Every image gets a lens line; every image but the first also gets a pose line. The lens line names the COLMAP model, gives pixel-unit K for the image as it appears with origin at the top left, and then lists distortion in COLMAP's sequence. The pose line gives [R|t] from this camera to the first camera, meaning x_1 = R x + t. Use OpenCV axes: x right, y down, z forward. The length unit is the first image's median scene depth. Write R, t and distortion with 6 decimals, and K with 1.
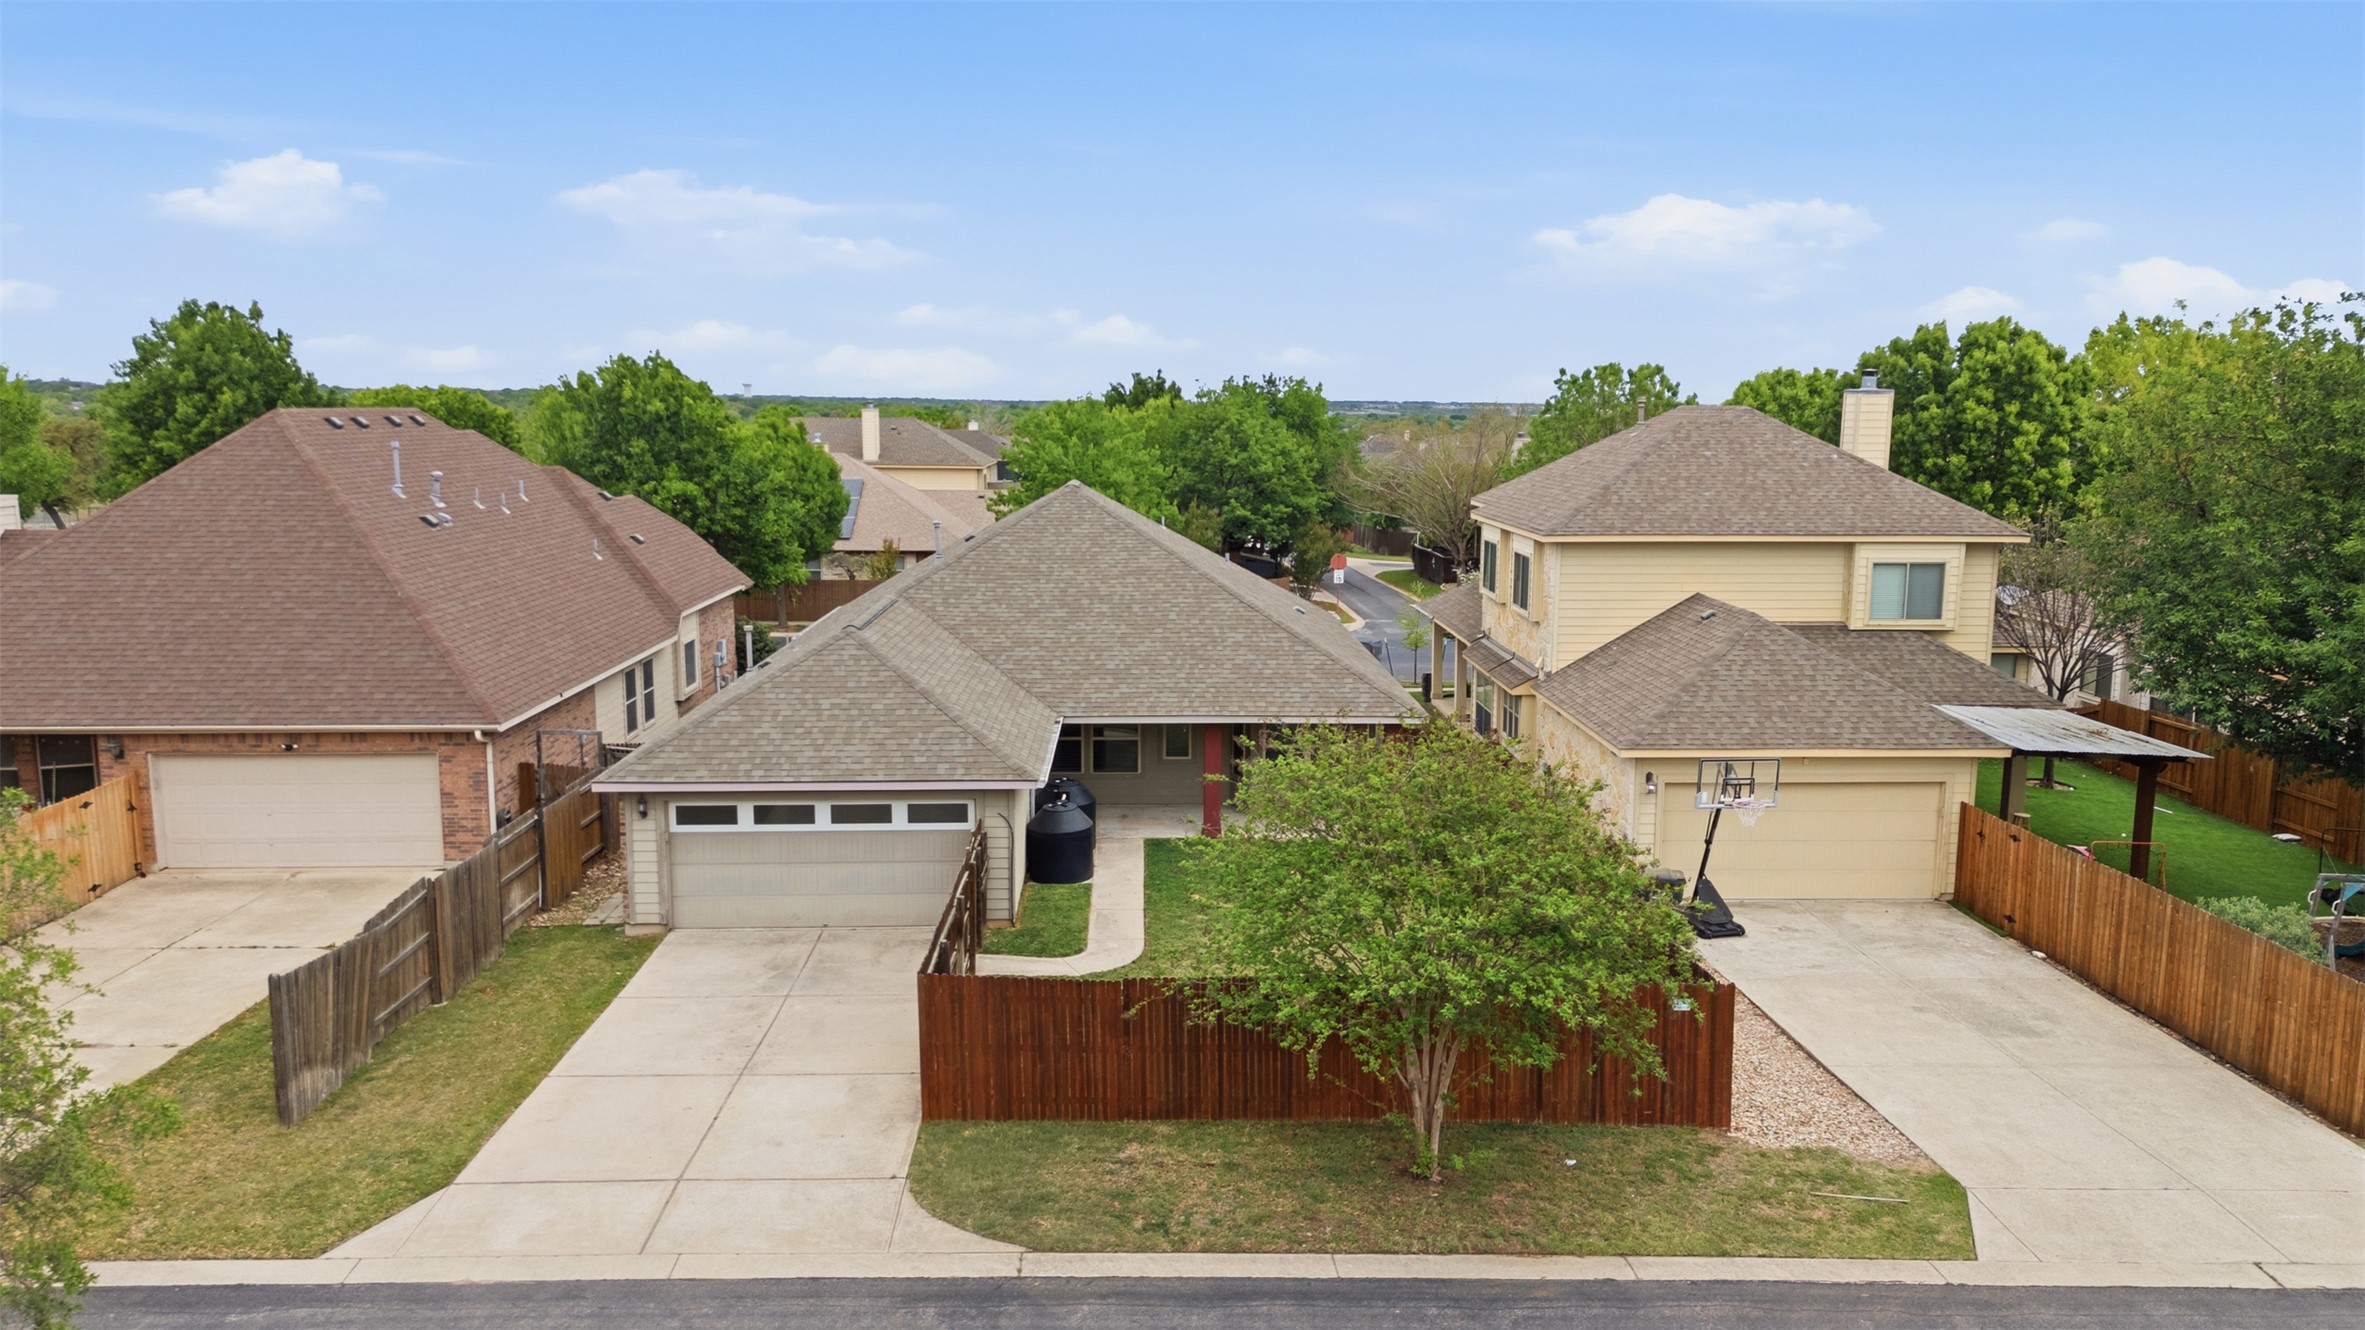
lens RADIAL K [[1732.2, 0, 1184.2], [0, 1732.2, 658.1], [0, 0, 1]] dist [0.052519, -0.008704]
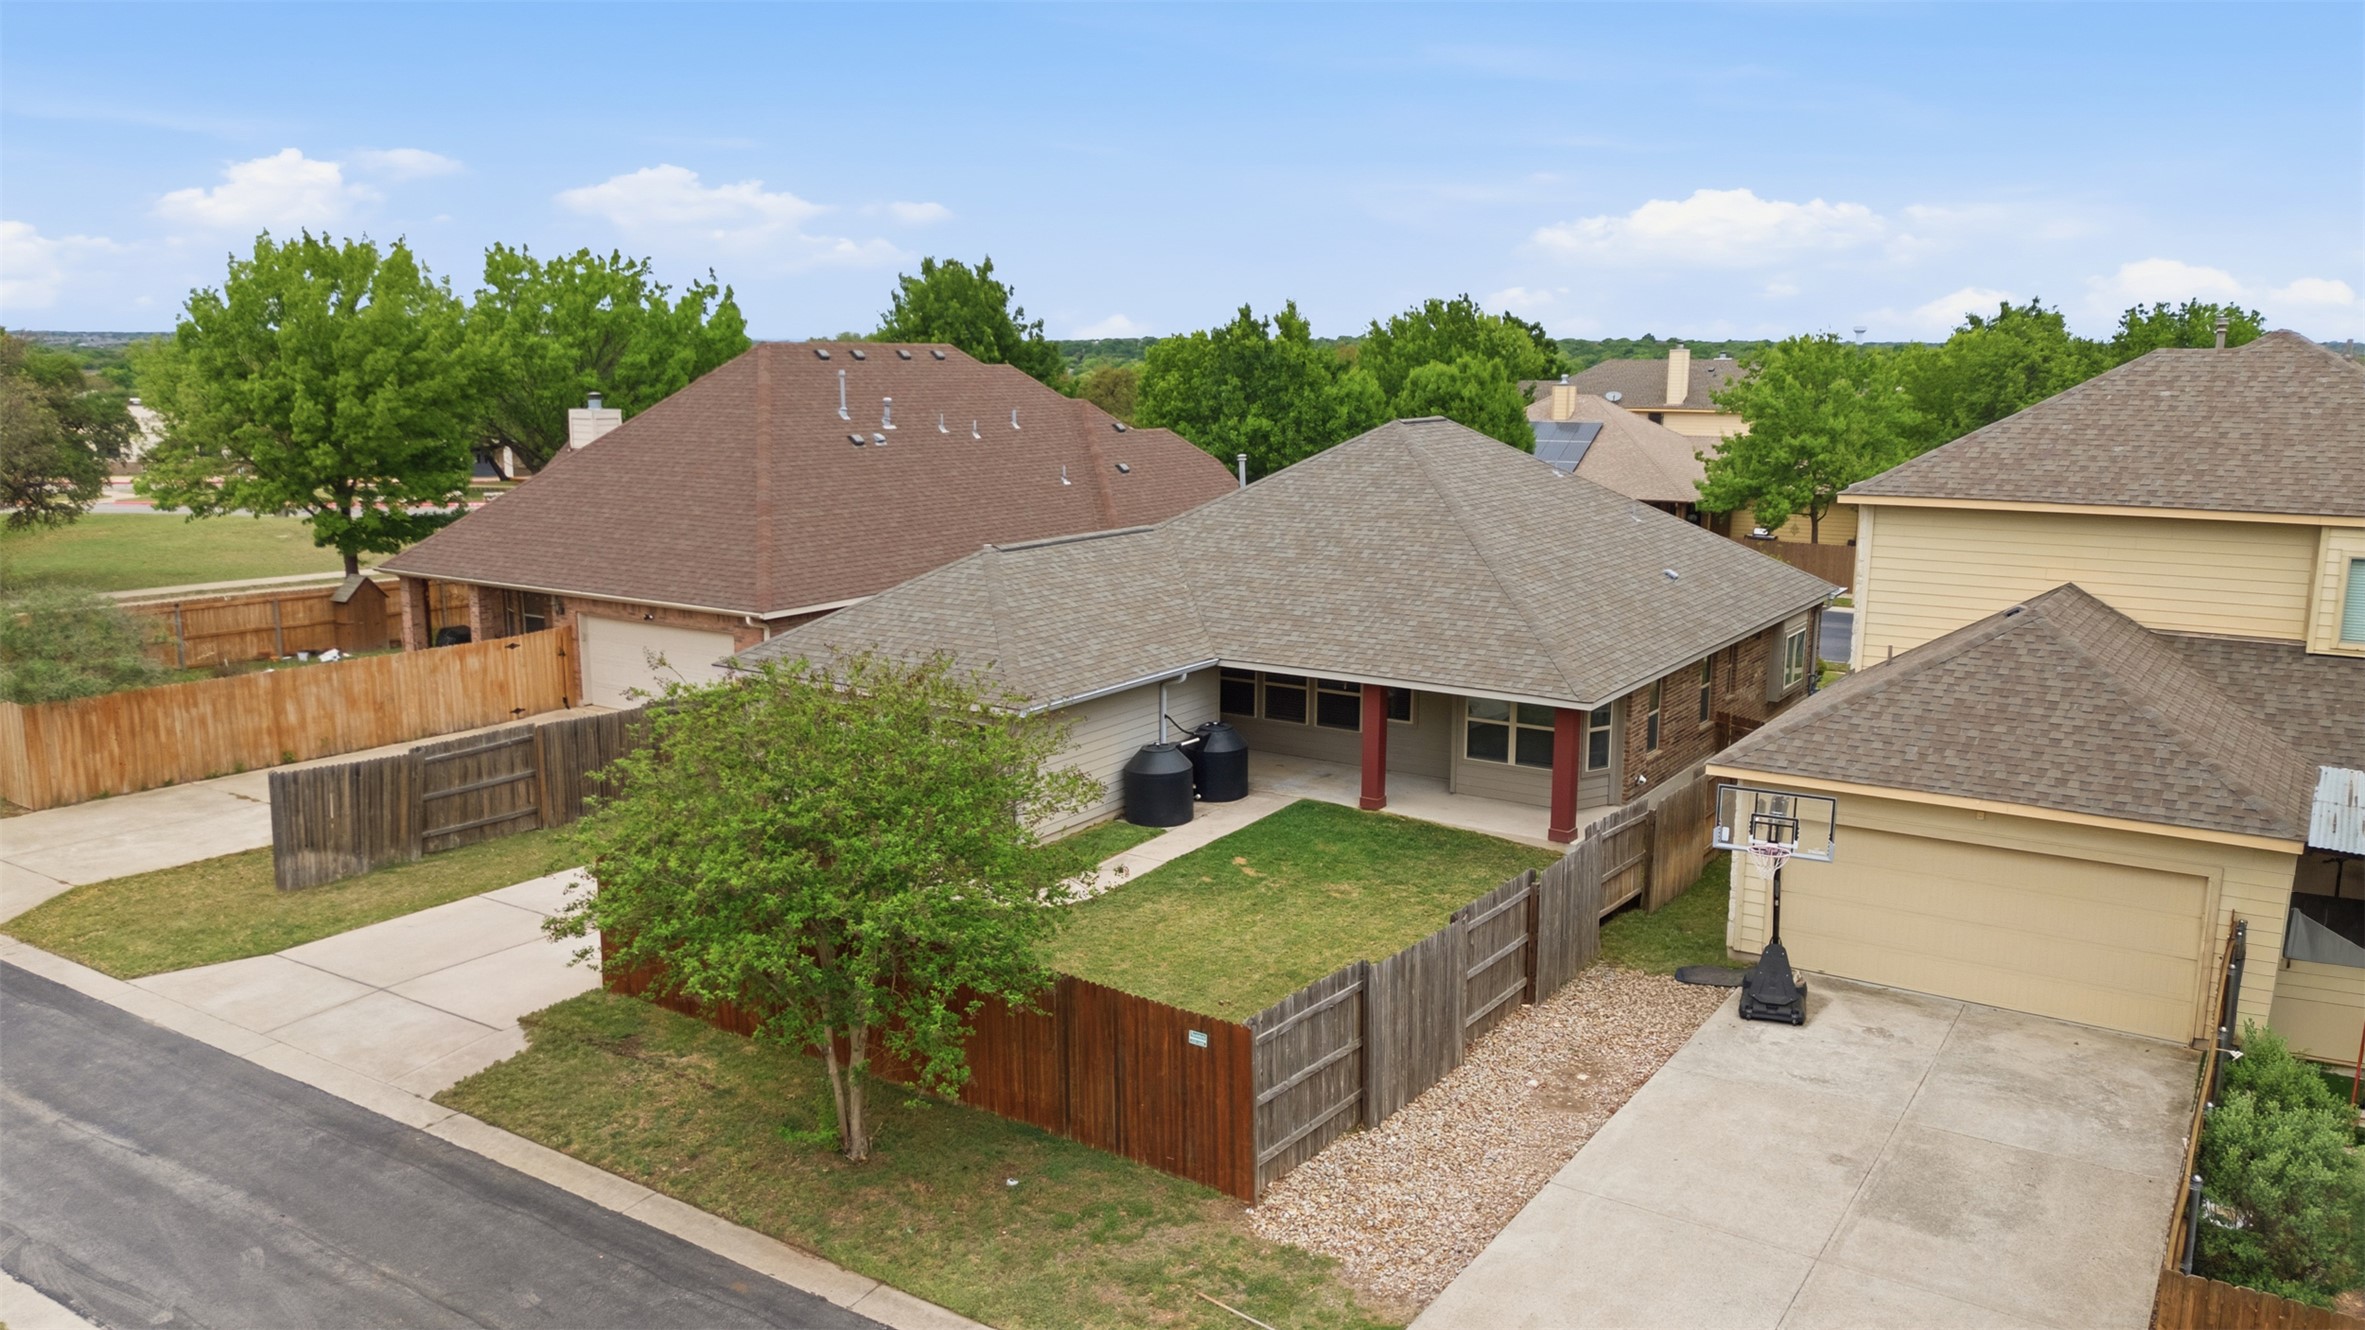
lens RADIAL K [[1732.2, 0, 1188.2], [0, 1732.2, 671.2], [0, 0, 1]] dist [0.052519, -0.008704]
pose [[0.820341, 0.103380, -0.562453, 0.488034], [-0.083794, 0.994639, 0.060602, -0.017069], [0.565702, -0.002584, 0.824606, 0.212808]]
